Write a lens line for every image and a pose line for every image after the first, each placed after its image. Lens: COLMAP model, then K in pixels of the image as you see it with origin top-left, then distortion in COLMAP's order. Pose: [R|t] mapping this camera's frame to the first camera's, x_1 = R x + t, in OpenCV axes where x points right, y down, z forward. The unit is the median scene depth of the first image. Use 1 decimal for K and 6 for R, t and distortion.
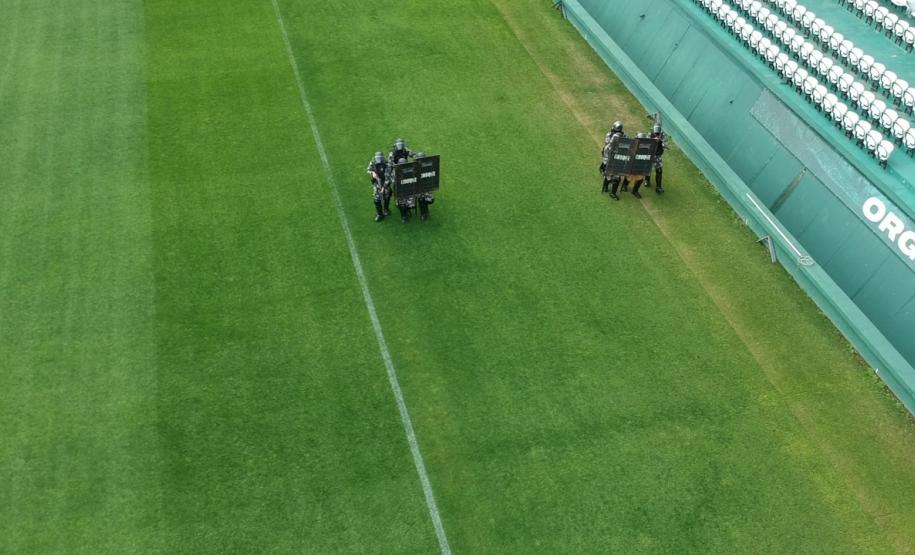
lens RADIAL K [[937.7, 0, 457.5], [0, 937.7, 277.5], [0, 0, 1]] dist [0.058929, -0.241732]
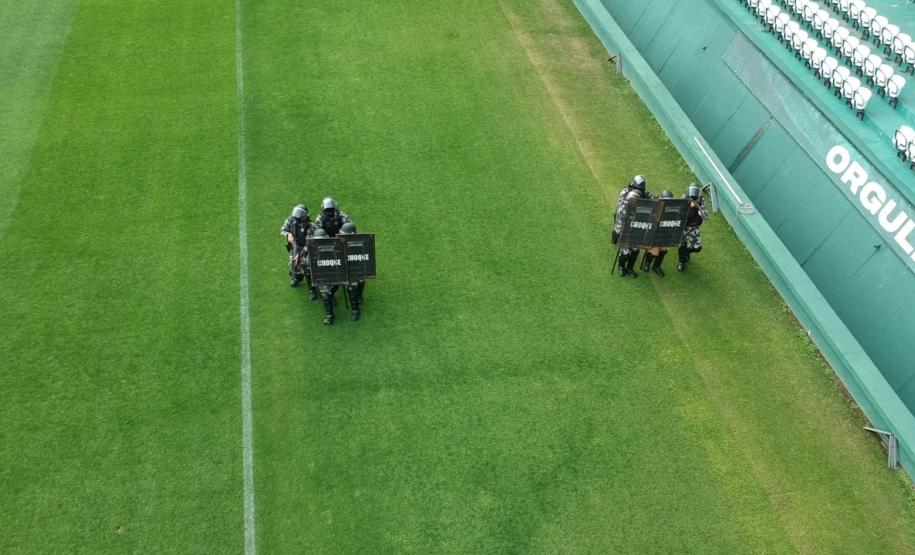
lens RADIAL K [[937.7, 0, 457.5], [0, 937.7, 277.5], [0, 0, 1]] dist [0.058929, -0.241732]
pose [[0.996428, 0.053230, -0.065555, 0.173762], [-0.053611, 0.998554, -0.004066, 0.067170], [0.065244, 0.007566, 0.997841, 0.120355]]
